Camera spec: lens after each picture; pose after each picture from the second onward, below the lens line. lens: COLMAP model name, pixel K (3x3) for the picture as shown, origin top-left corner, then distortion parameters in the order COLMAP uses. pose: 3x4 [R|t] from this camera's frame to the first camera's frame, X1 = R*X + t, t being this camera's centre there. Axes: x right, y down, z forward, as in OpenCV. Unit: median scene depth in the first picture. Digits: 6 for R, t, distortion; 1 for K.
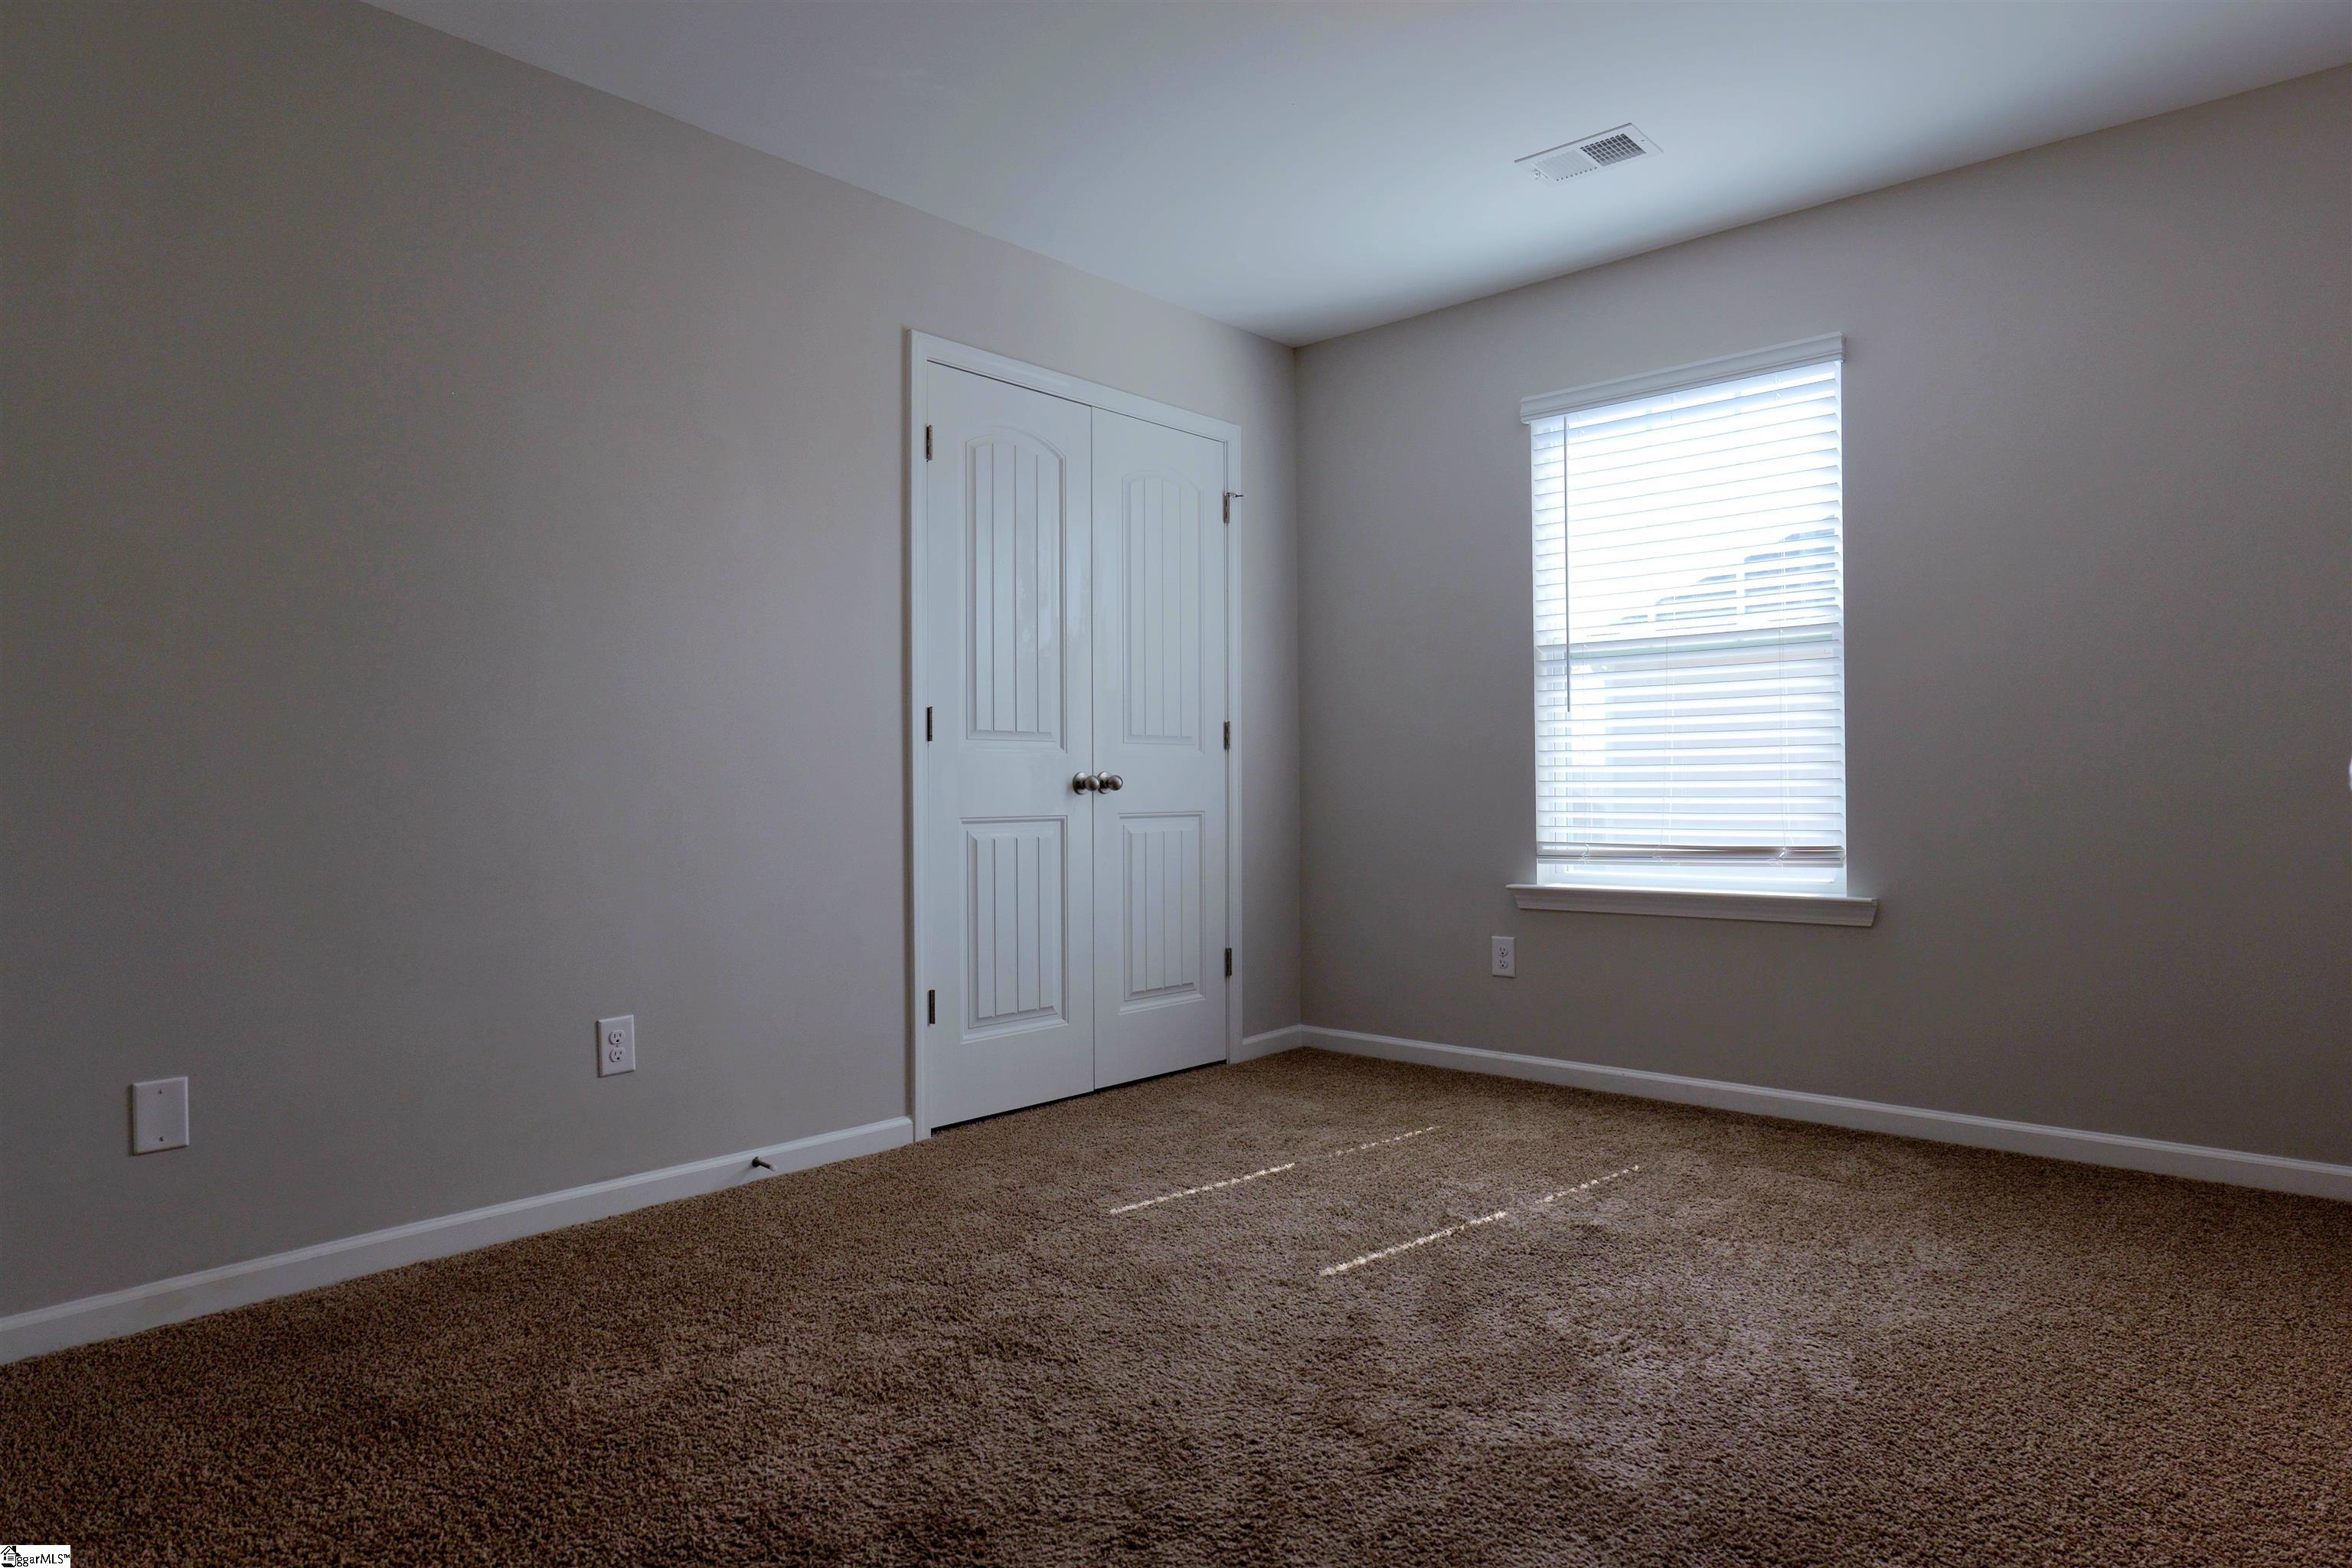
lens RADIAL K [[1366.5, 0, 1179.2], [0, 1366.5, 774.9], [0, 0, 1]] dist [0.004702, 0.001441]
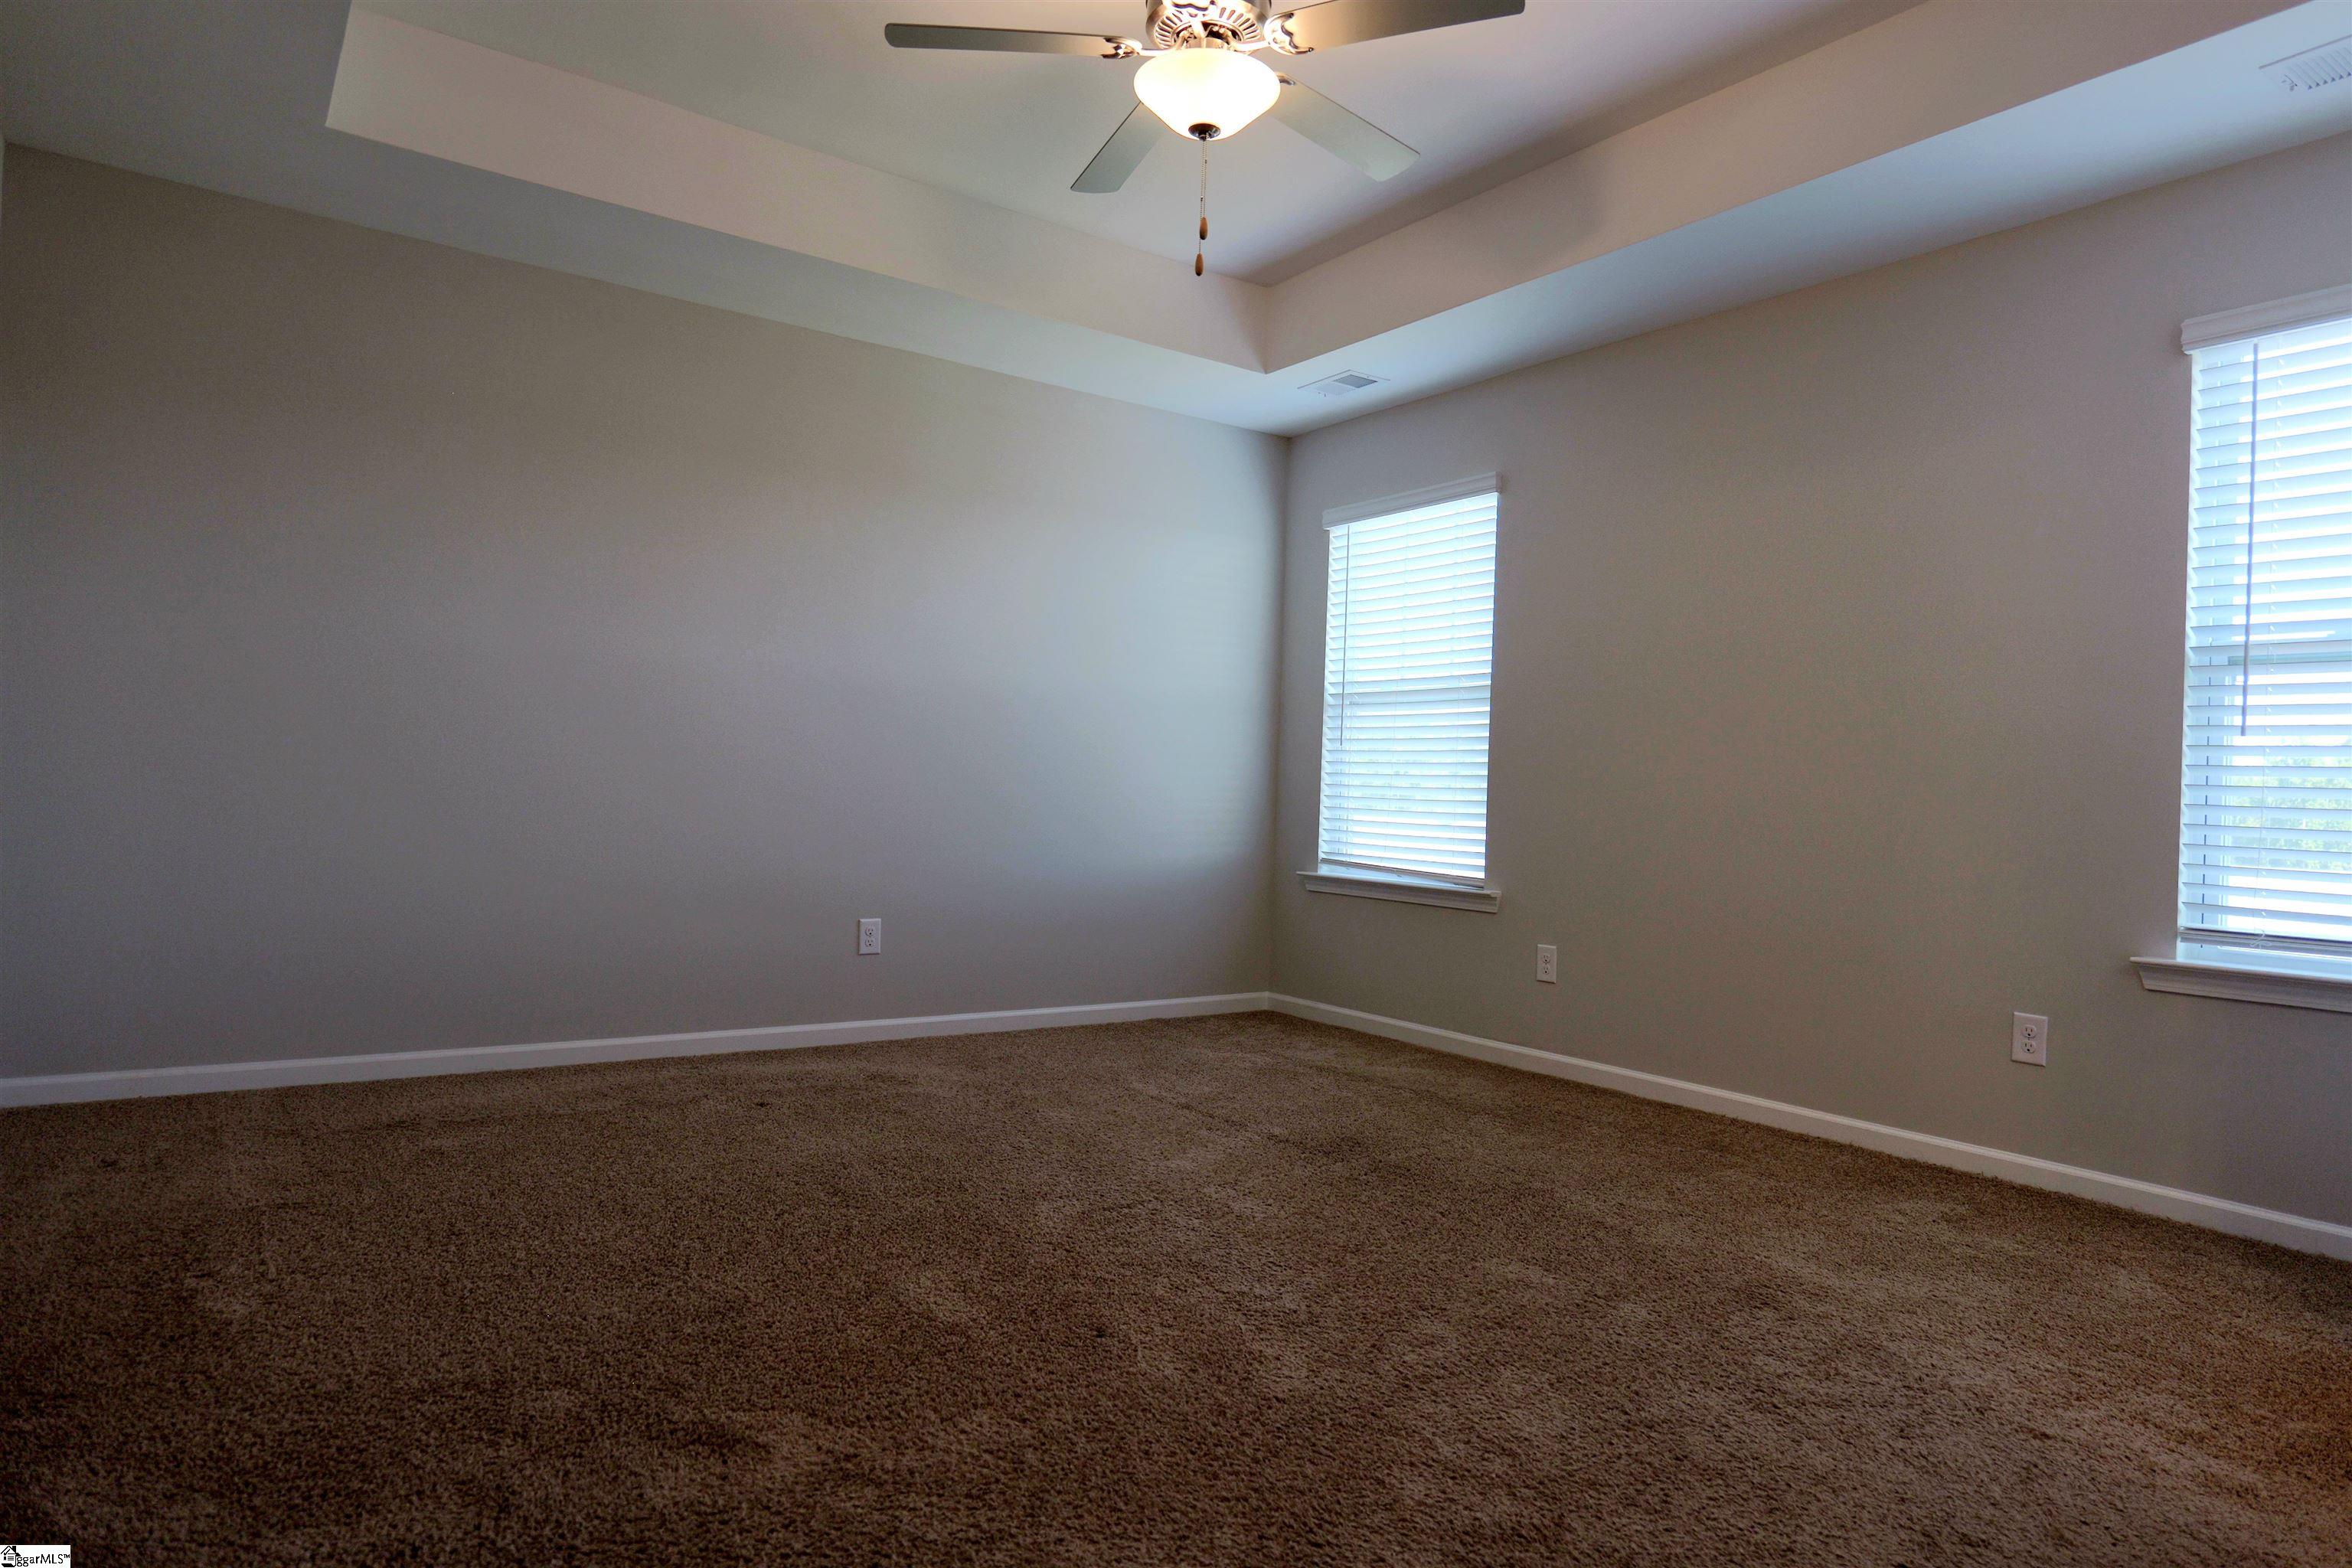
lens RADIAL K [[1366.5, 0, 1167.7], [0, 1366.5, 779.1], [0, 0, 1]] dist [0.004702, 0.001441]
pose [[0.972183, 0.041459, -0.230525, 0.425550], [-0.043329, 0.999056, -0.003052, -0.000080], [0.230181, 0.012956, 0.973062, -0.338265]]
